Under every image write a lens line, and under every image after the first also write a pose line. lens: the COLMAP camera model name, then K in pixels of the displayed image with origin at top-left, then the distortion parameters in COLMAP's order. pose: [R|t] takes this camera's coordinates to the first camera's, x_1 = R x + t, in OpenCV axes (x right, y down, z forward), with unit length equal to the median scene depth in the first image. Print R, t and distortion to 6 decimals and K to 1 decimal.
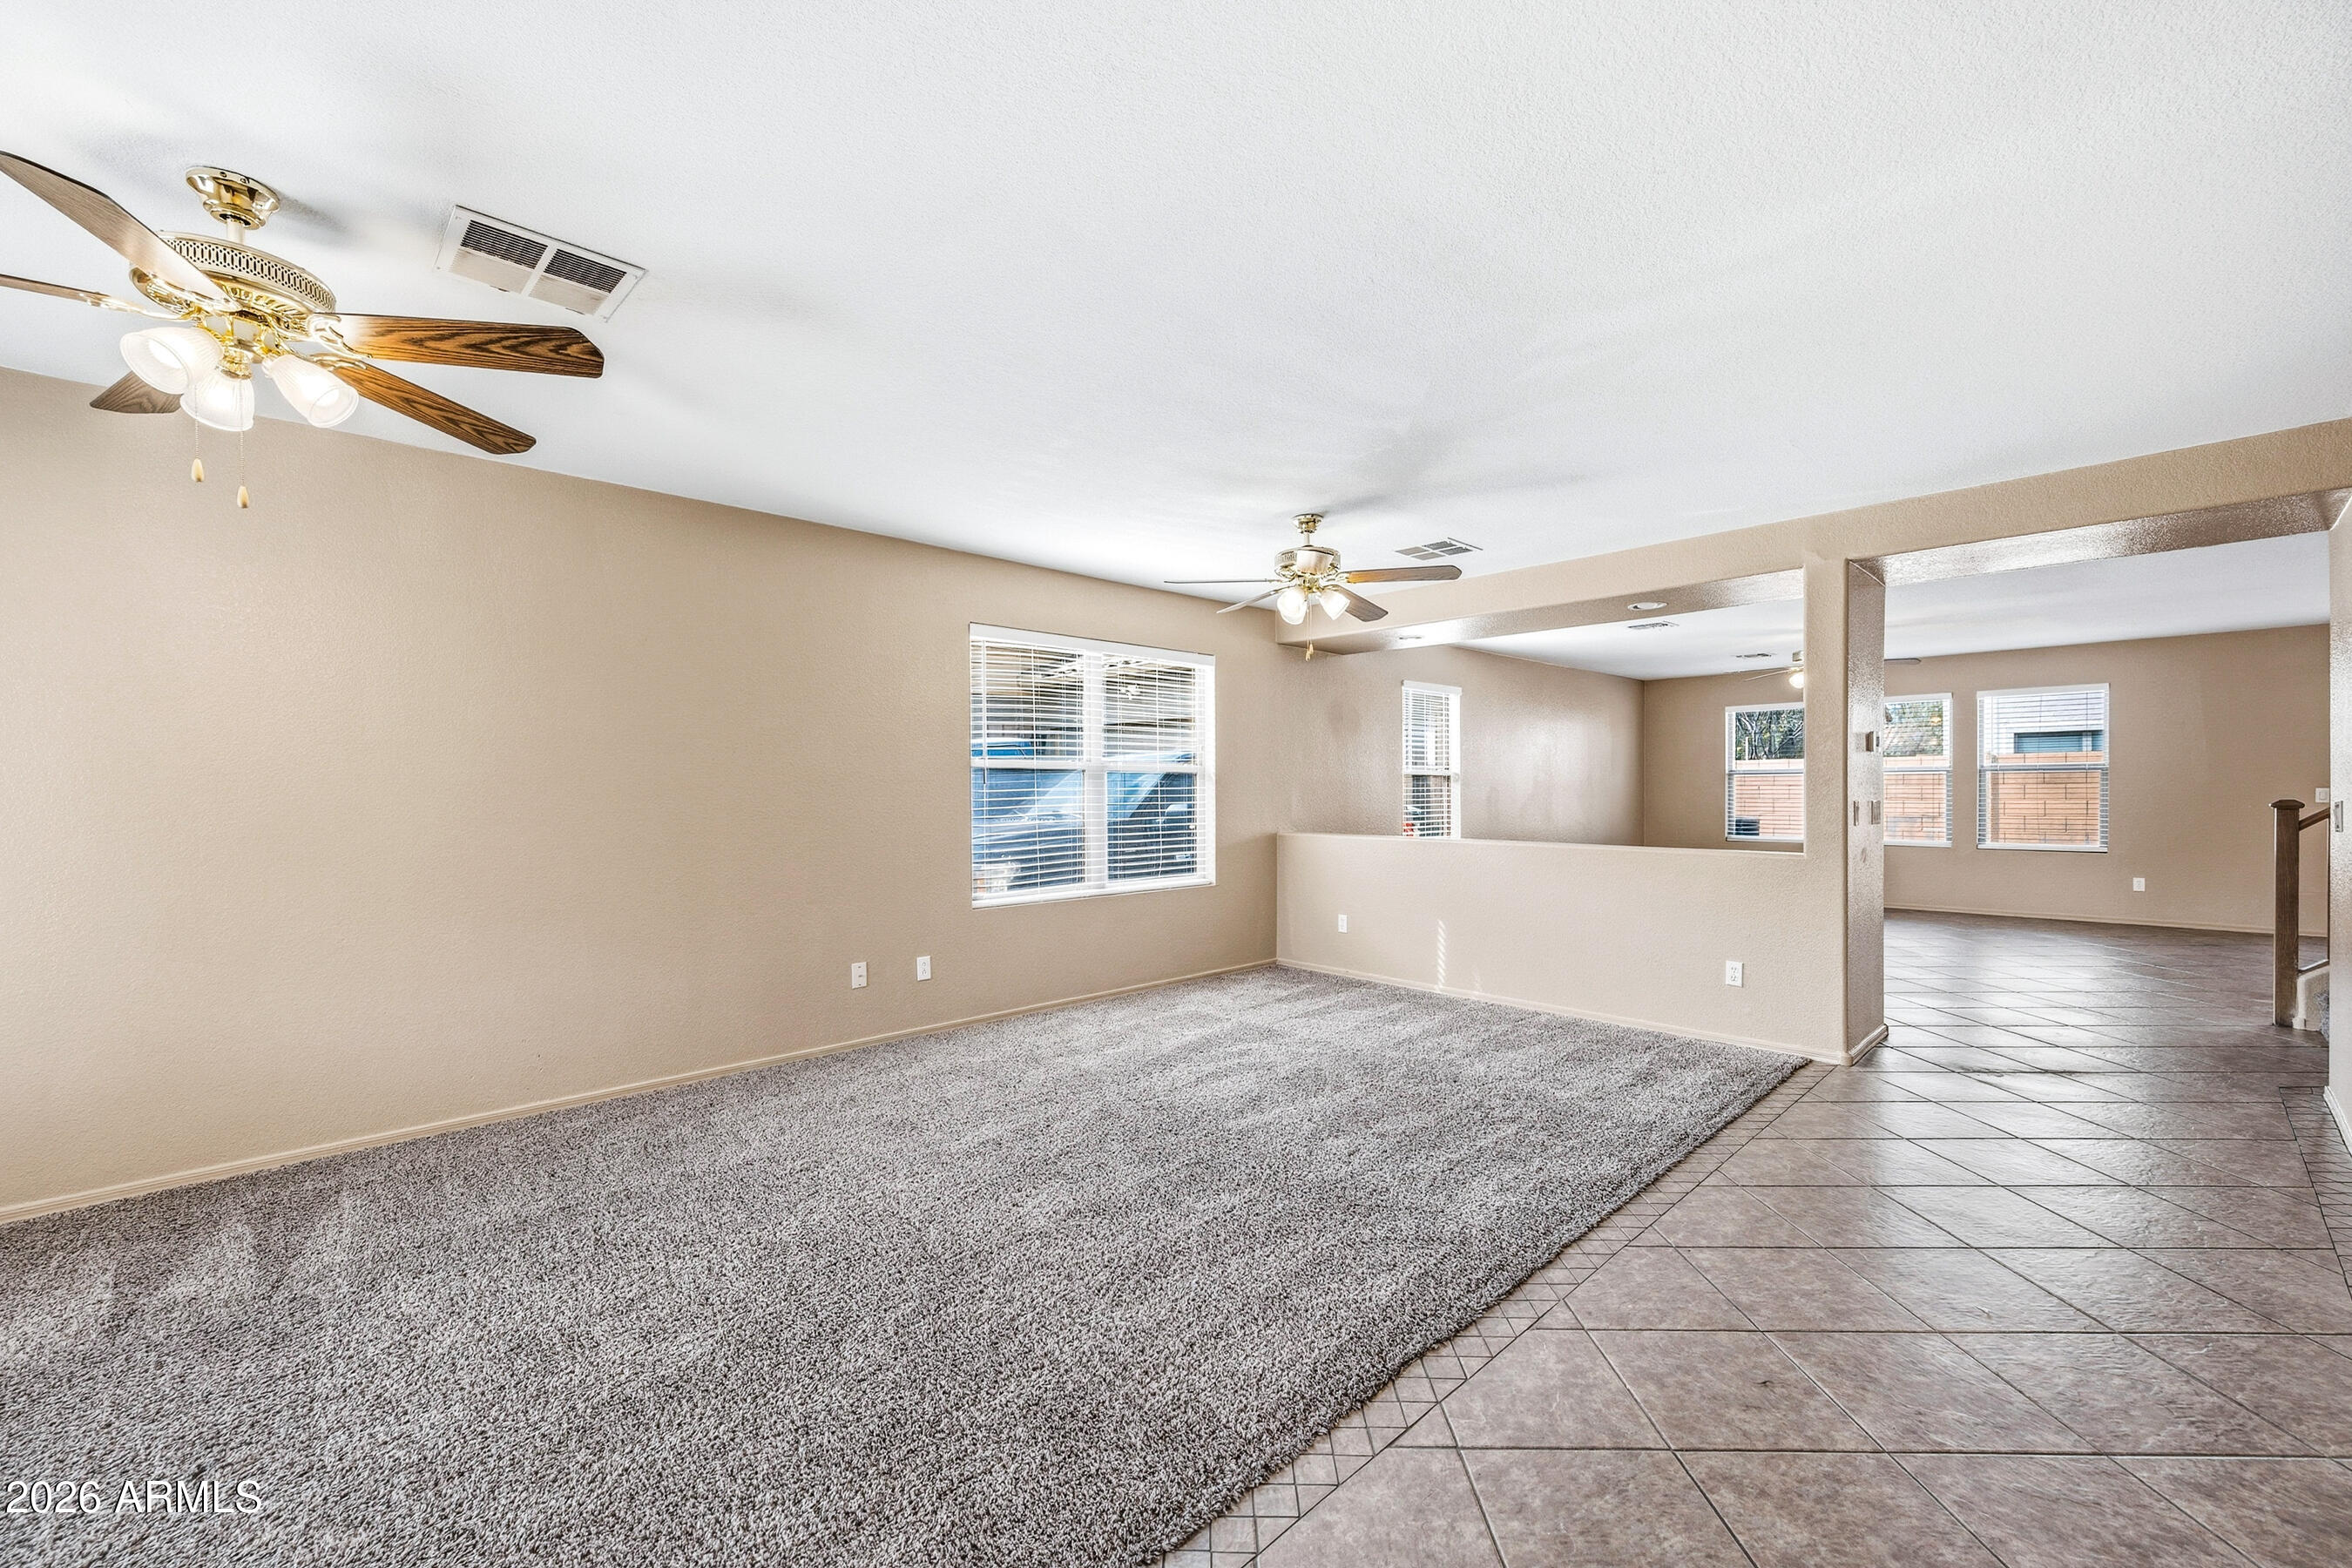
lens RADIAL K [[931.4, 0, 1183.1], [0, 931.4, 799.7], [0, 0, 1]] dist [-0.002740, 0.000143]
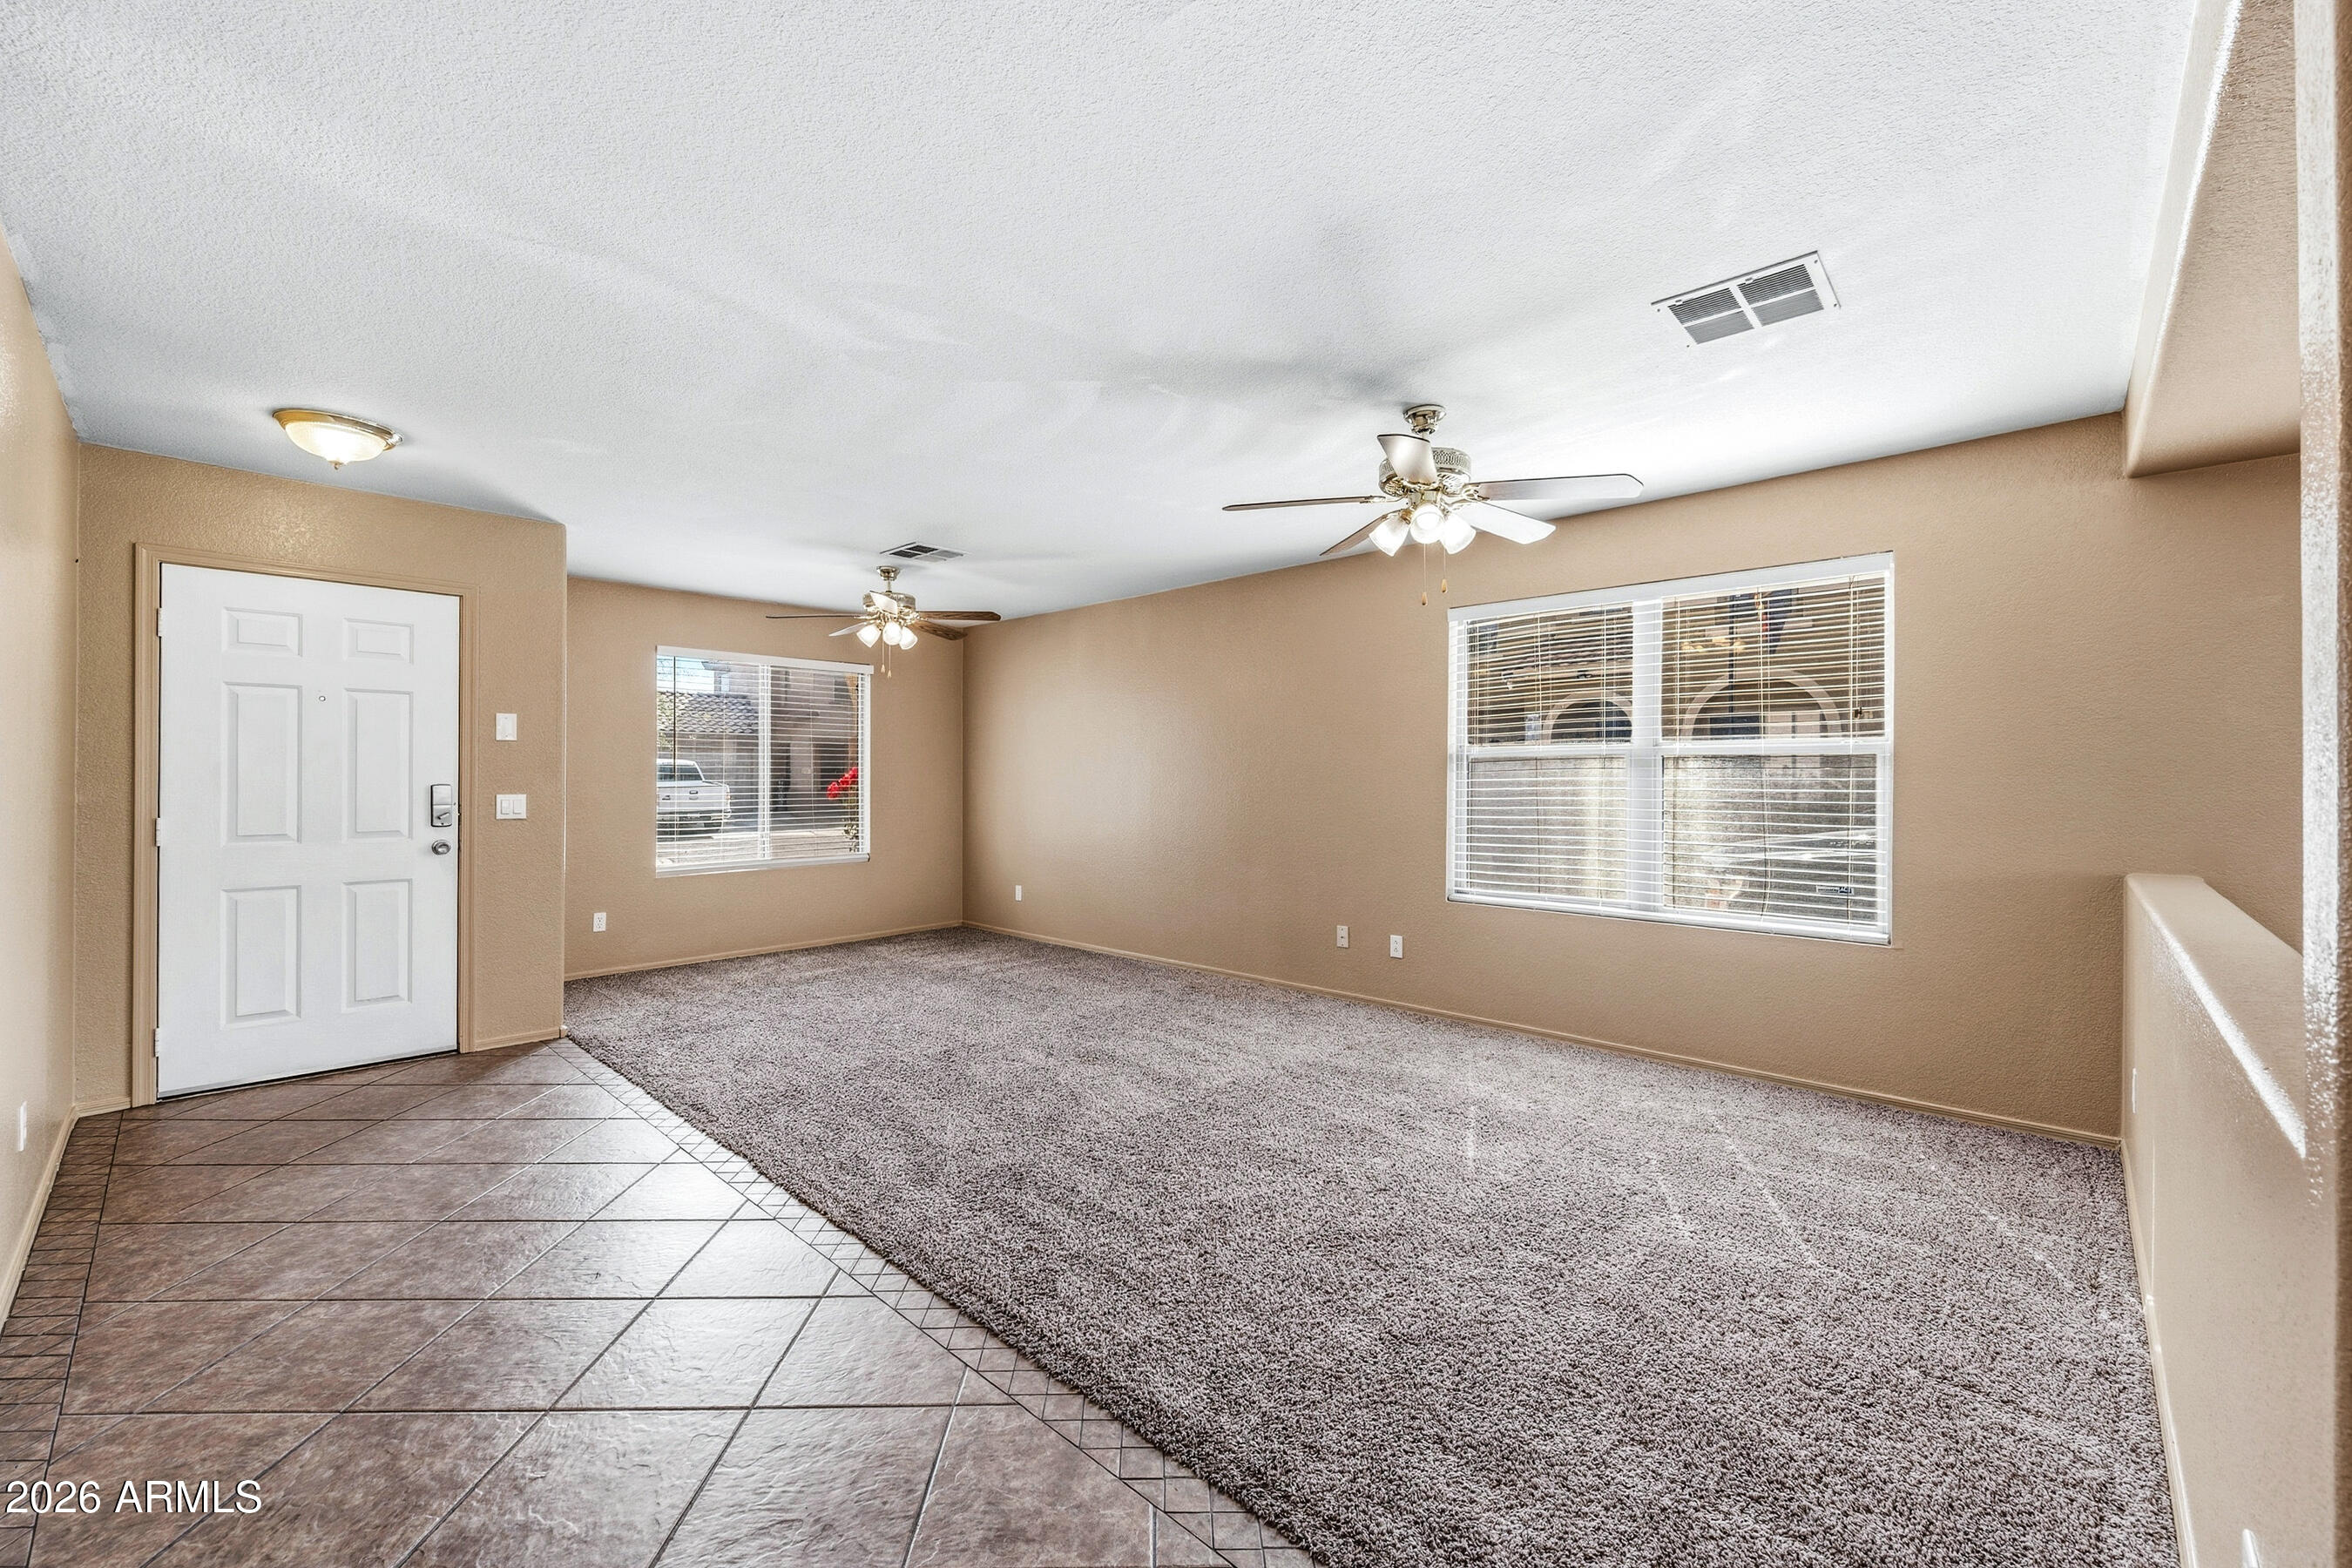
lens RADIAL K [[931.4, 0, 1212.3], [0, 931.4, 776.3], [0, 0, 1]] dist [-0.002740, 0.000143]
pose [[0.071172, 0.001541, -0.997463, 0.439217], [-0.007293, 0.999973, 0.001024, -0.009124], [0.997437, 0.007202, 0.071181, 0.395146]]
